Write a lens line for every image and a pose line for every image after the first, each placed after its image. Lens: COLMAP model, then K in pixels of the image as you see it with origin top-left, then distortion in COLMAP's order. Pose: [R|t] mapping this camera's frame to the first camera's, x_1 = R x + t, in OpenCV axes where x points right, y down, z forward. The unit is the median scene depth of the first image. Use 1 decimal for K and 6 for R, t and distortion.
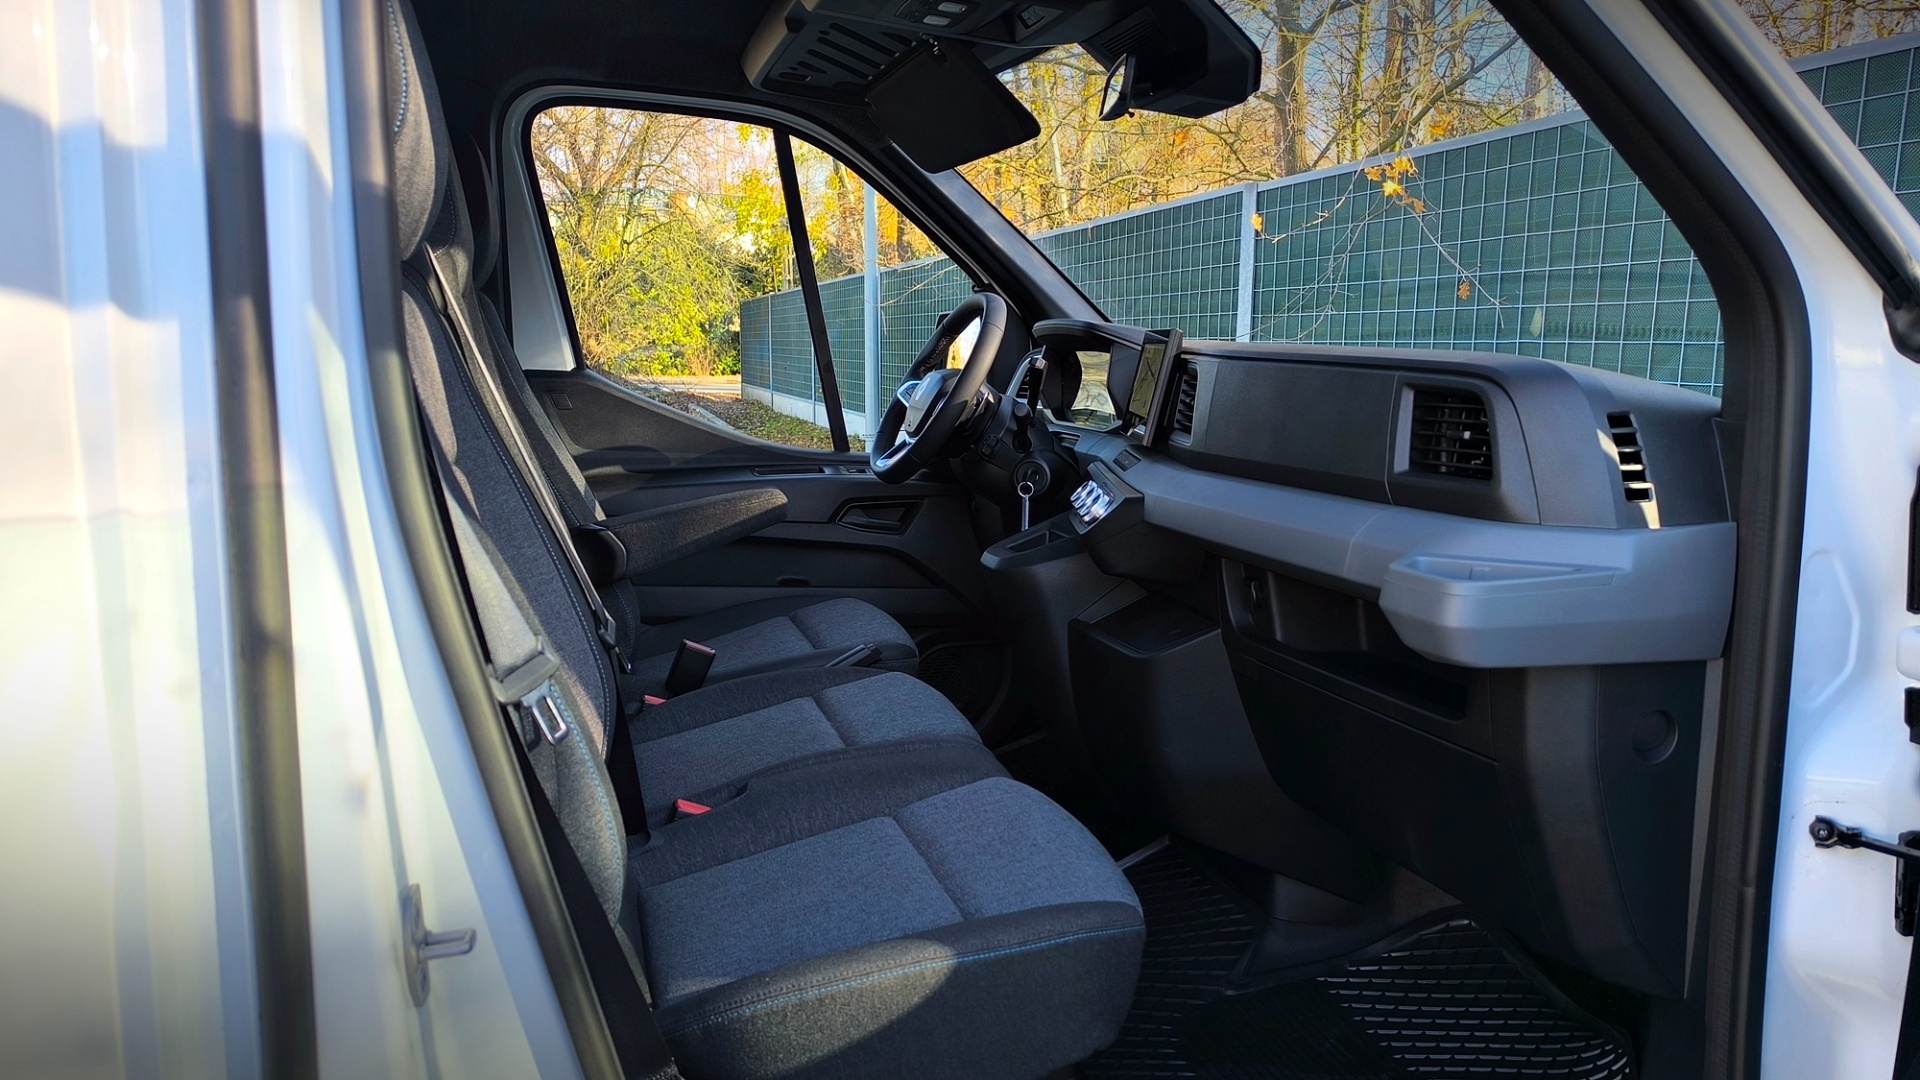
lens RADIAL K [[1328.5, 0, 949.7], [0, 1328.5, 542.0], [0, 0, 1]] dist [0.060675, -0.102727]
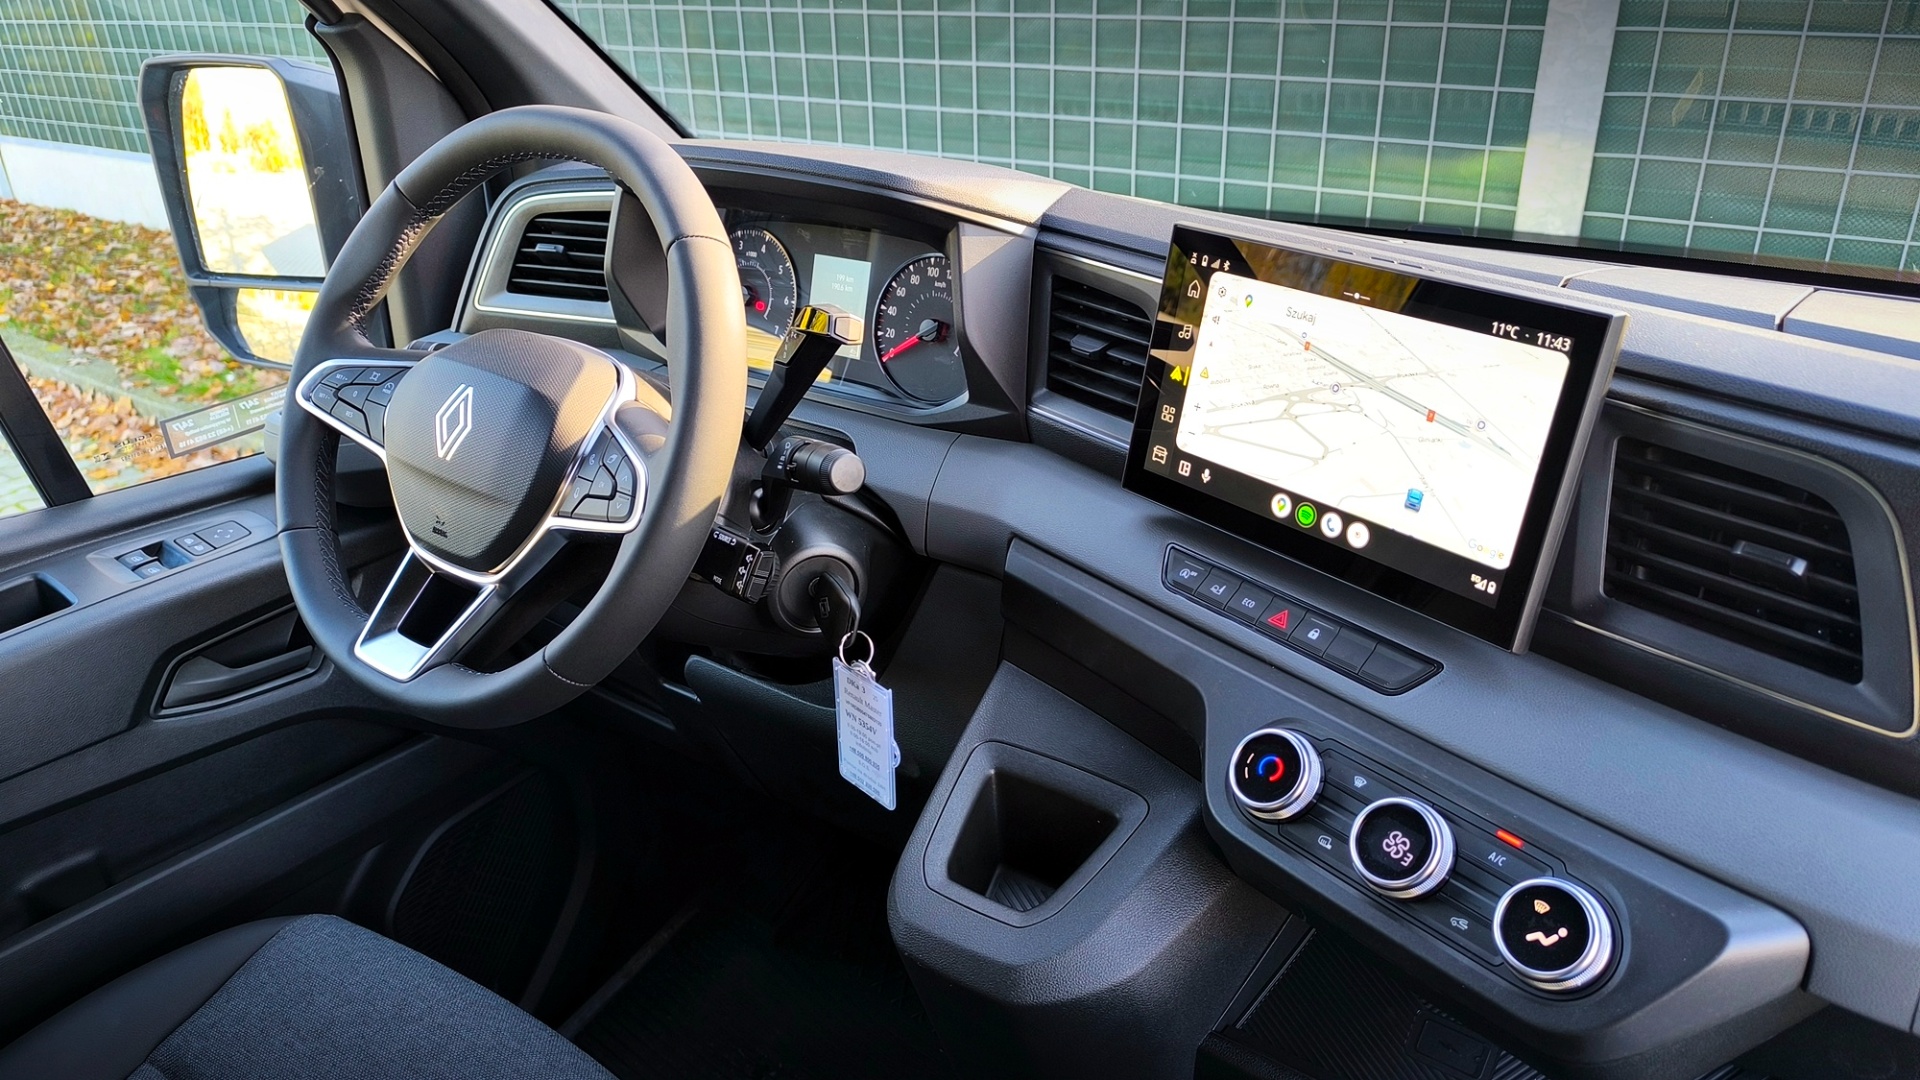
lens RADIAL K [[1328.5, 0, 949.7], [0, 1328.5, 542.0], [0, 0, 1]] dist [0.060675, -0.102727]
pose [[0.780471, -0.292763, 0.552409, -0.151878], [0.122449, 0.938051, 0.324141, -0.229516], [-0.613084, -0.185341, 0.767969, 0.823090]]
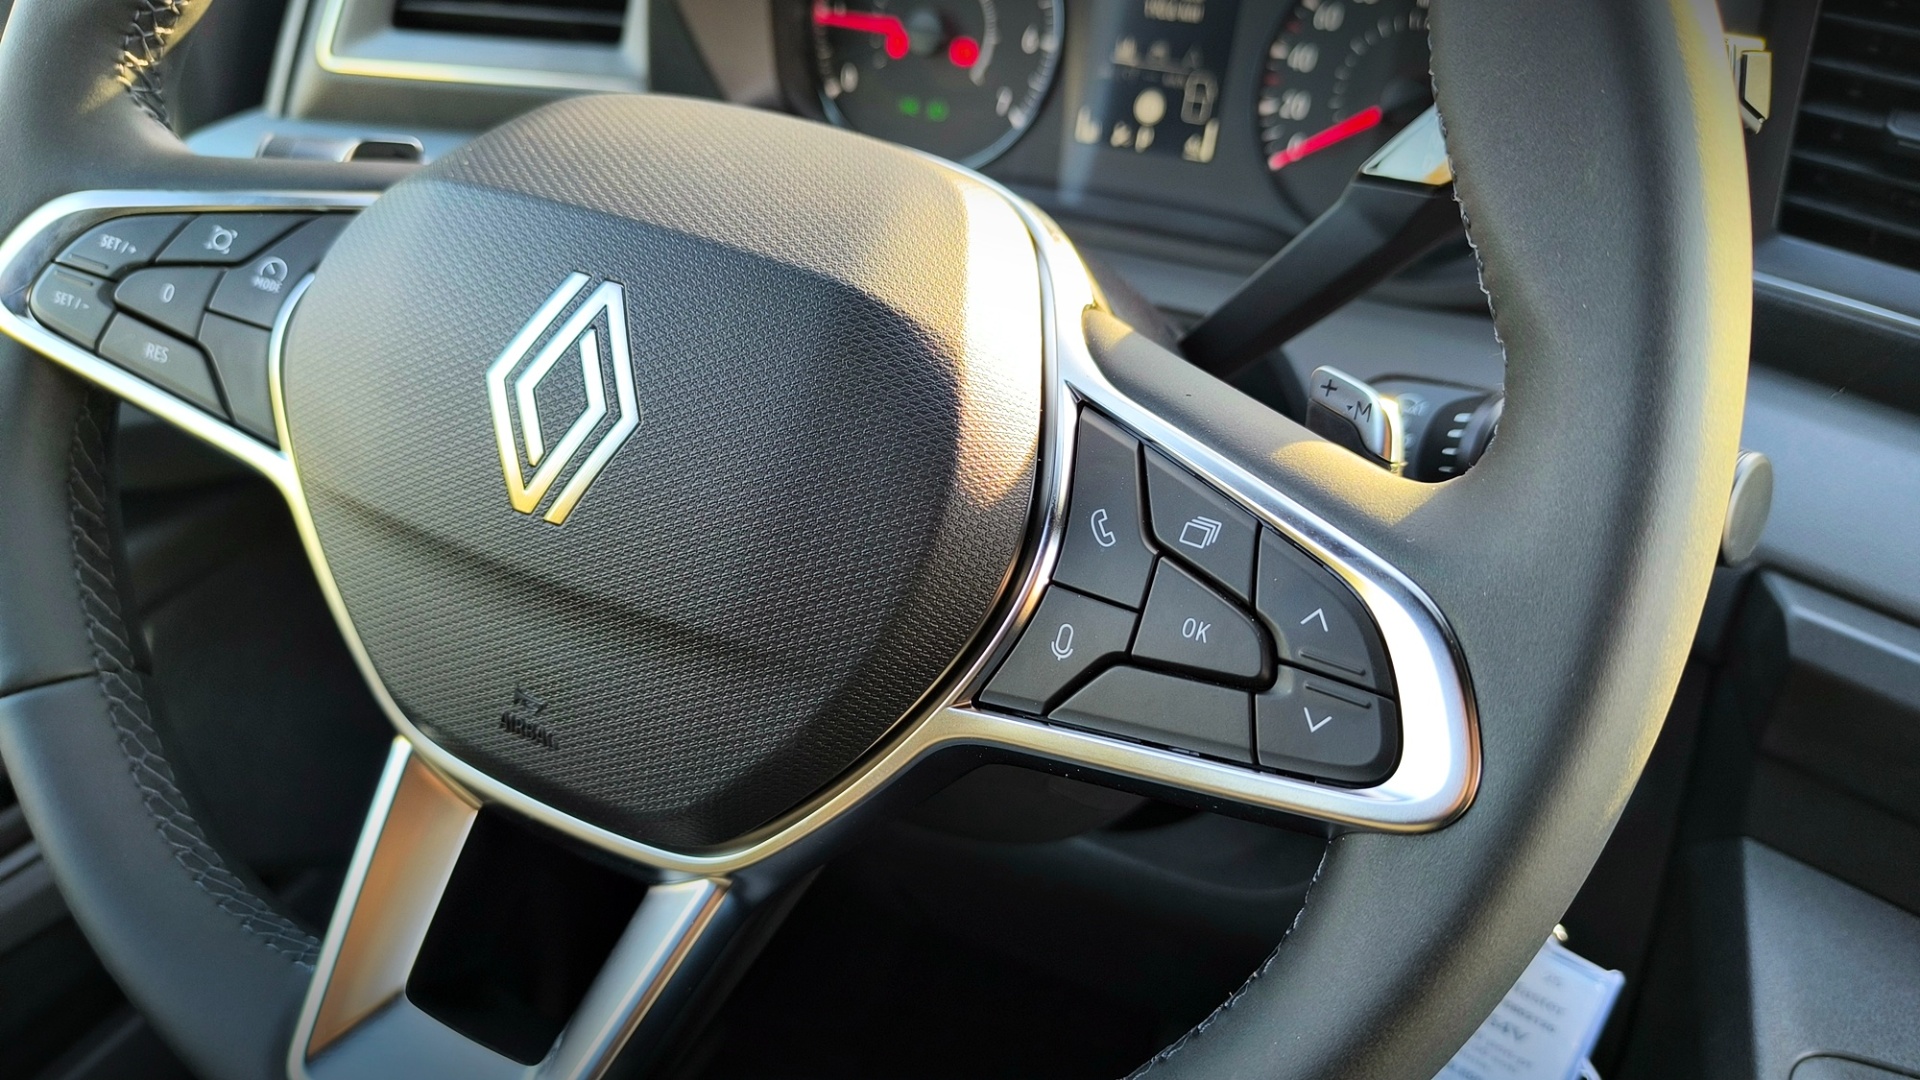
lens RADIAL K [[1359.5, 0, 961.6], [0, 1359.5, 564.1], [0, 0, 1]] dist [-0.001784, -0.052374]
pose [[0.653387, -0.421819, 0.628613, -0.093105], [0.090284, 0.867867, 0.488525, -0.193814], [-0.751621, -0.262442, 0.605136, 1.143949]]
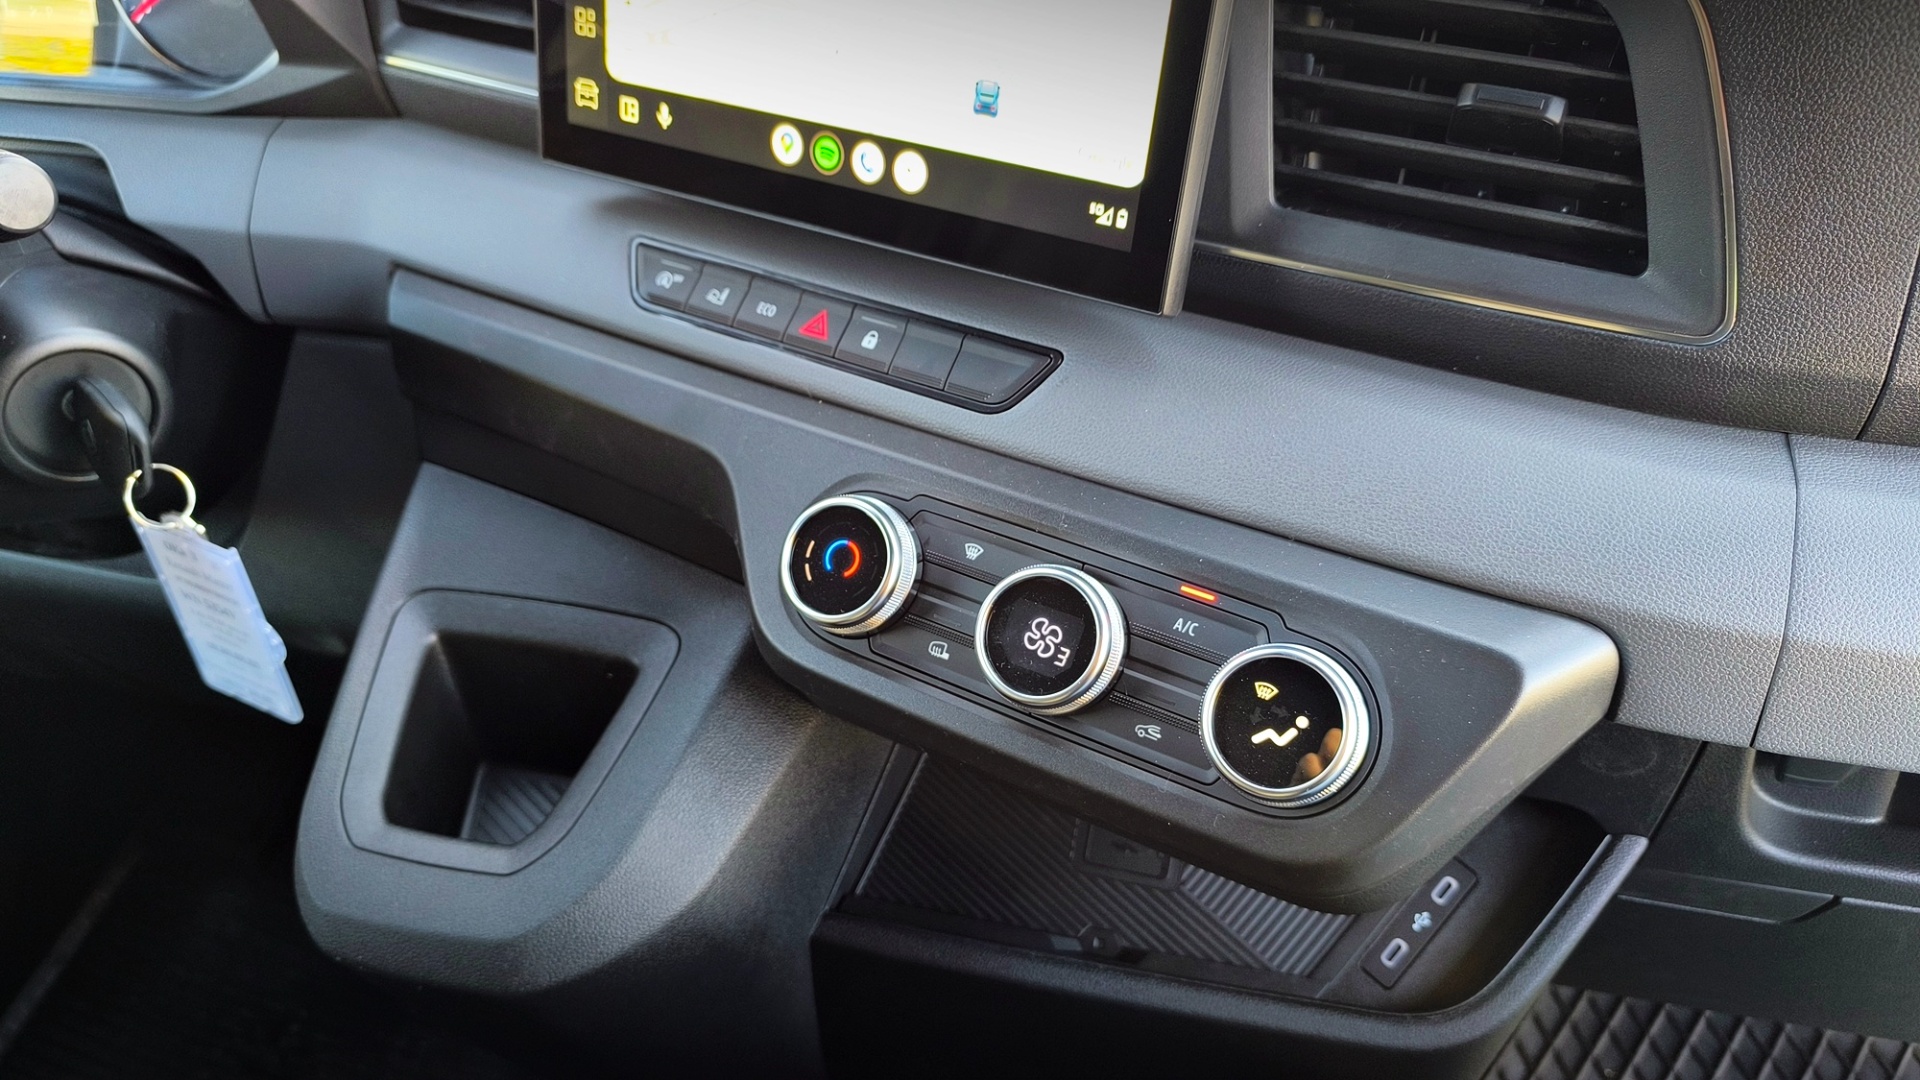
lens RADIAL K [[1353.4, 0, 960.0], [0, 1353.4, 540.0], [0, 0, 1]] dist [-0.000557, -0.004325]
pose [[0.493371, -0.537615, 0.683780, -0.049163], [0.147370, 0.826418, 0.543430, -0.170601], [-0.857244, -0.167344, 0.486959, 0.906120]]
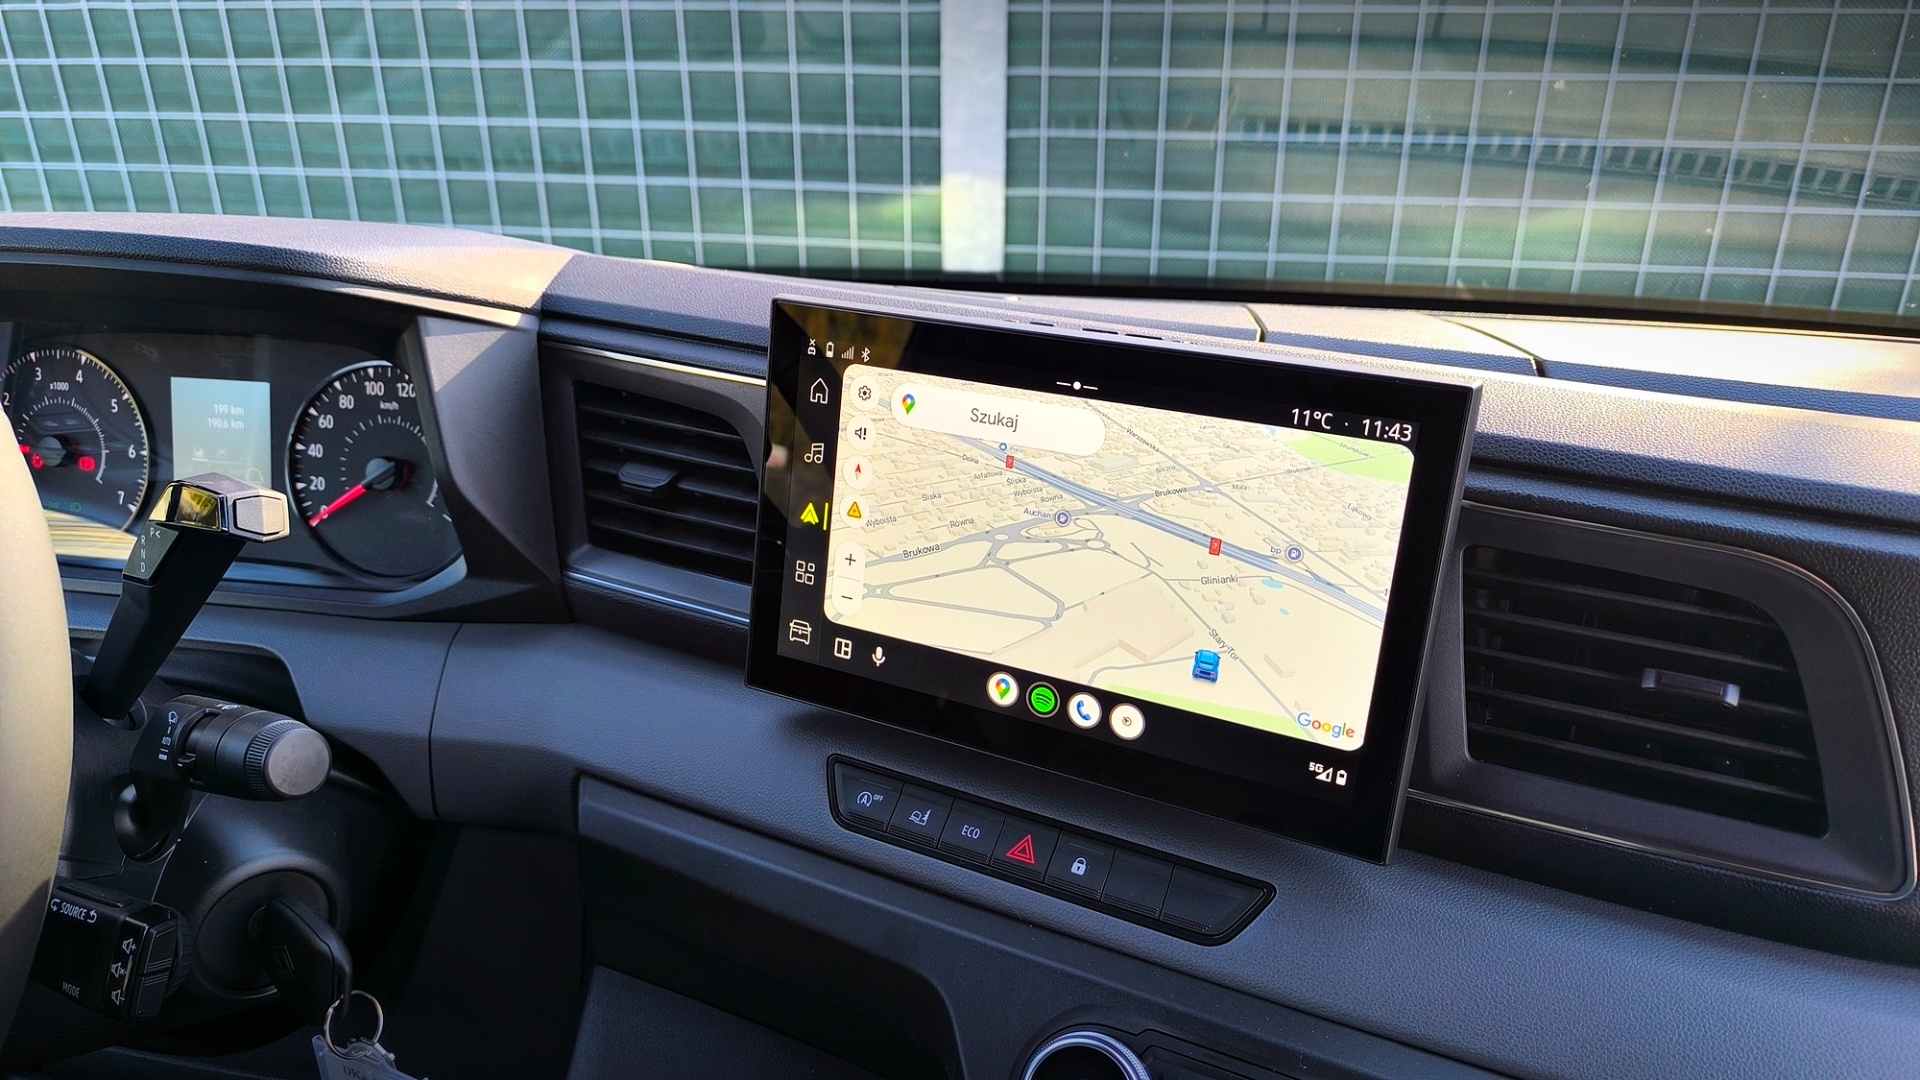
lens RADIAL K [[1328.5, 0, 949.7], [0, 1328.5, 542.0], [0, 0, 1]] dist [0.060675, -0.102727]
pose [[0.444984, -0.366312, 0.817193, -0.070377], [0.136441, 0.929594, 0.342400, -0.222738], [-0.885084, -0.040864, 0.463634, 0.953089]]
